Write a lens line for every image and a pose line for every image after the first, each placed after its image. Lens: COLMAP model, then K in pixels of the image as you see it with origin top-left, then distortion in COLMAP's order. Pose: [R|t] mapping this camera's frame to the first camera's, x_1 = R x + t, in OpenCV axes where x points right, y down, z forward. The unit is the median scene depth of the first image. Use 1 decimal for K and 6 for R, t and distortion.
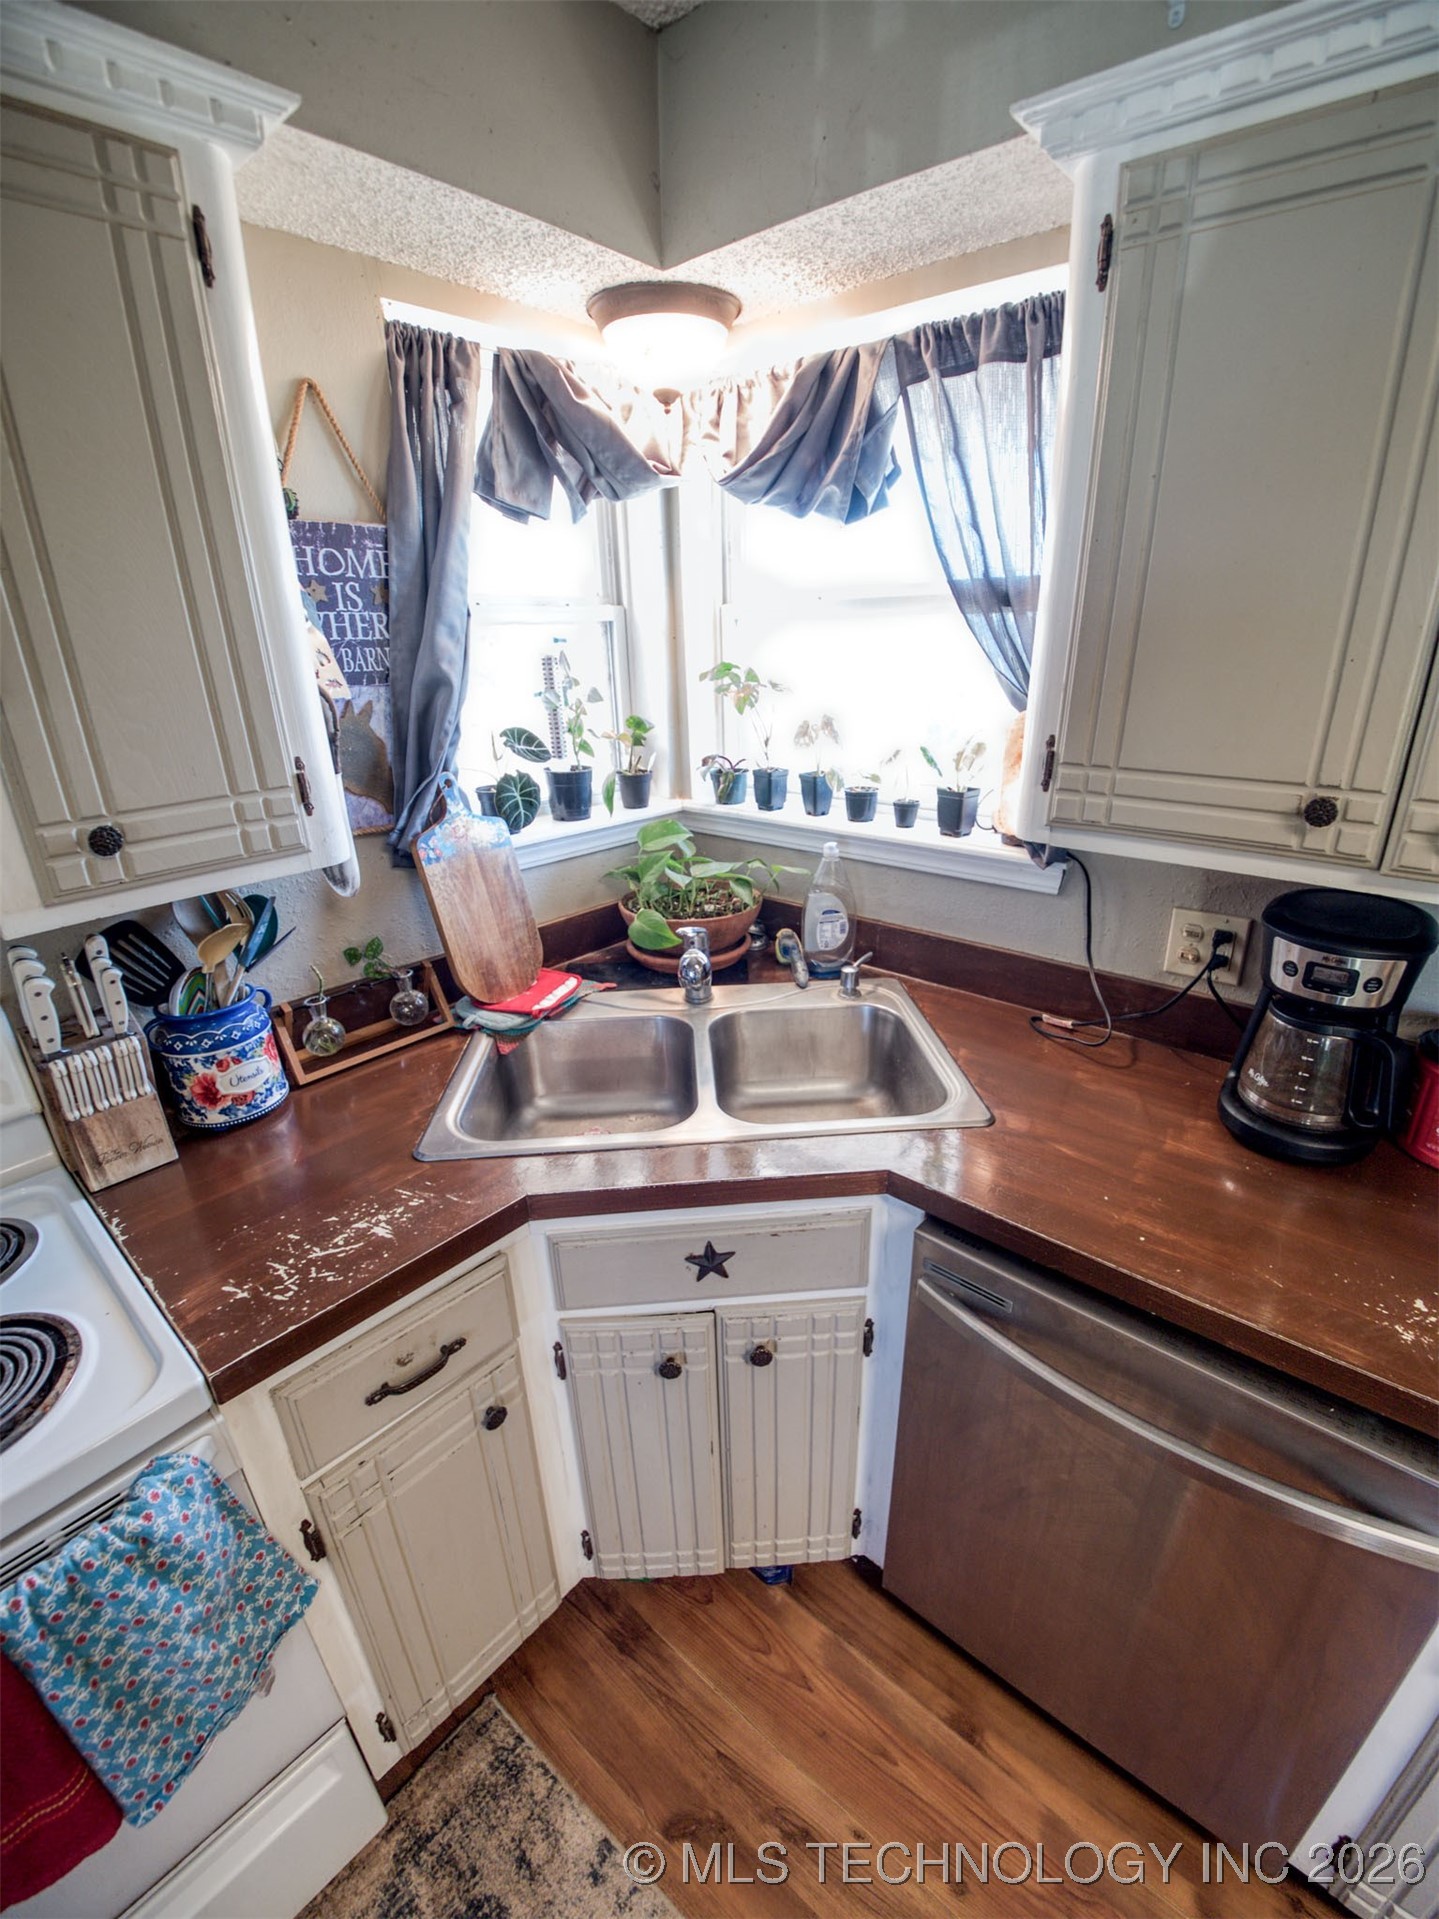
lens RADIAL K [[809.6, 0, 702.5], [0, 809.6, 986.1], [0, 0, 1]] dist [-0.035851, -0.004762]
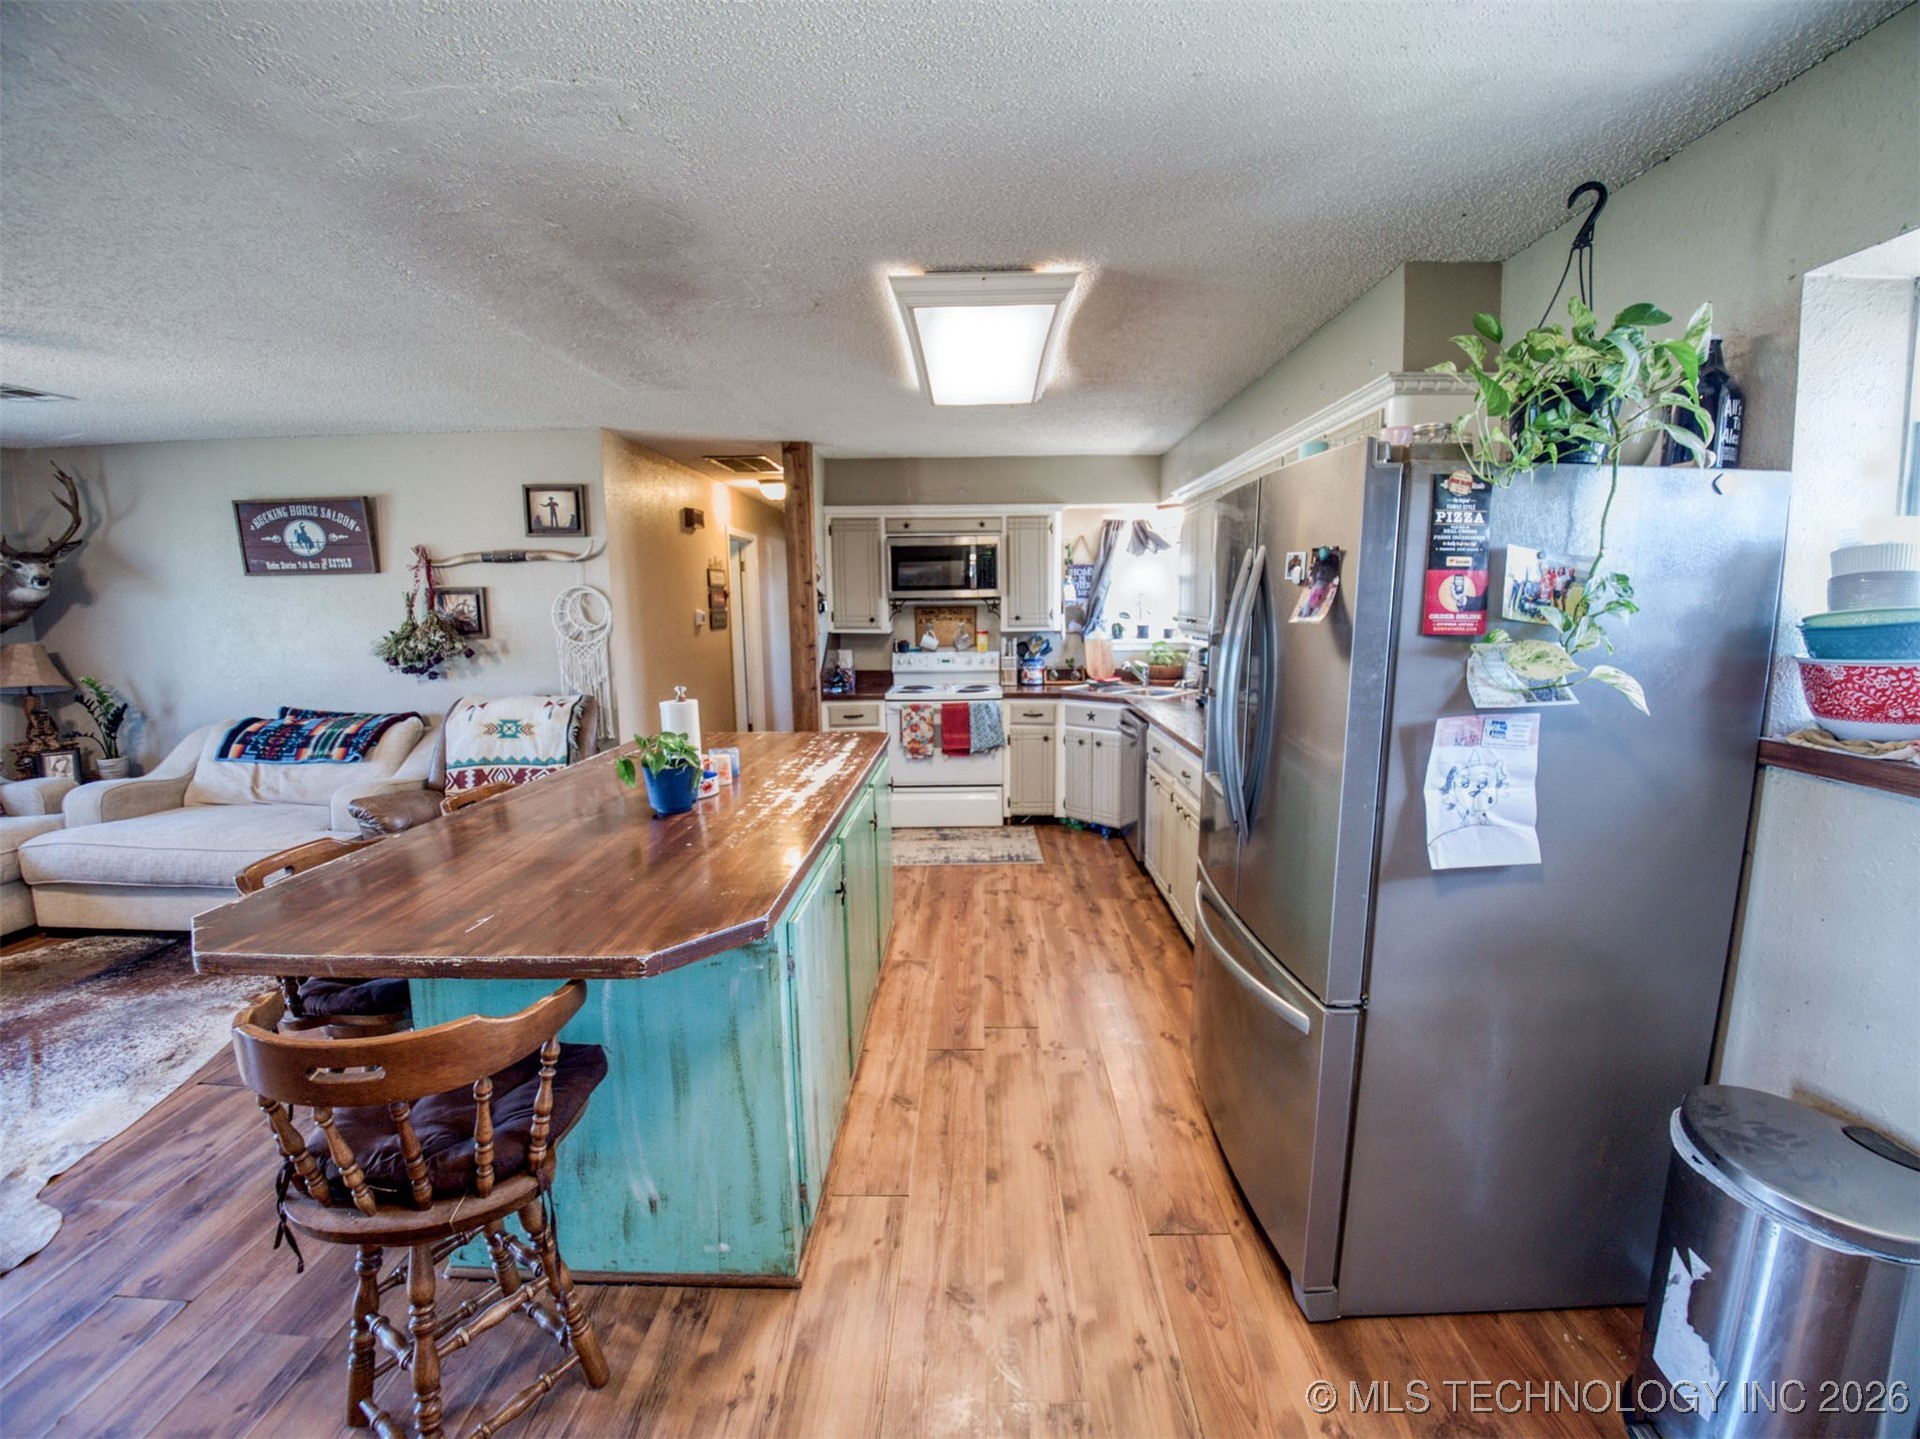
lens RADIAL K [[810.0, 0, 988.0], [0, 810.0, 715.9], [0, 0, 1]] dist [-0.035851, -0.004762]
pose [[0.674451, 0.123340, -0.727945, 2.599553], [-0.295073, 0.948814, -0.112626, 0.904754], [0.676793, 0.290757, 0.676322, -2.207589]]
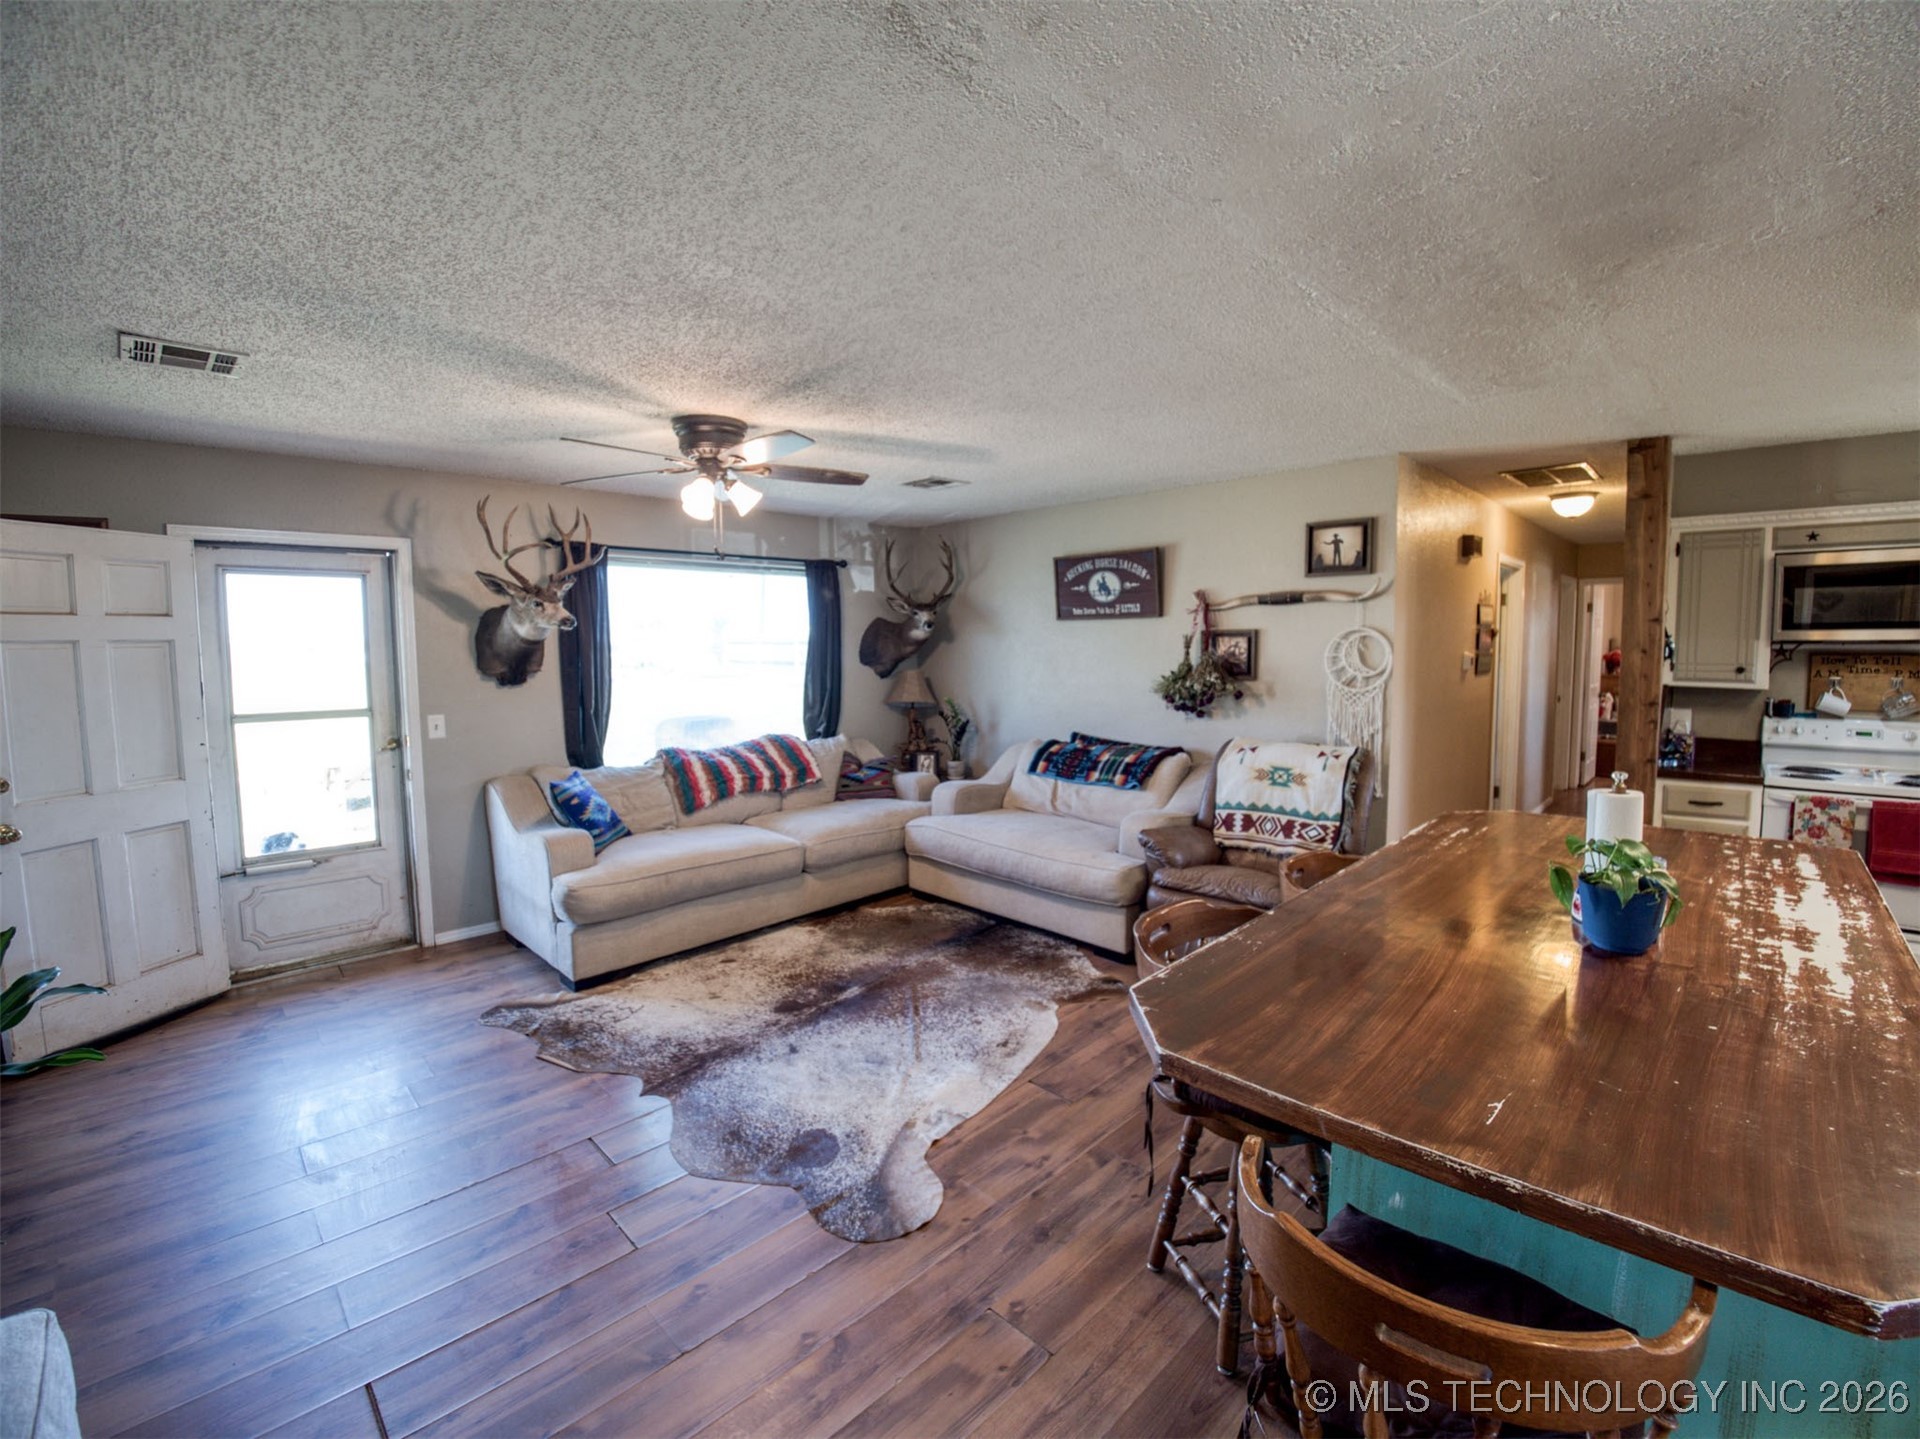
lens RADIAL K [[810.0, 0, 973.7], [0, 810.0, 707.1], [0, 0, 1]] dist [-0.035851, -0.004762]
pose [[-0.043302, 0.105304, -0.993497, 2.073760], [-0.373646, 0.920557, 0.113858, 1.002394], [0.926560, 0.376147, -0.000515, -2.521043]]
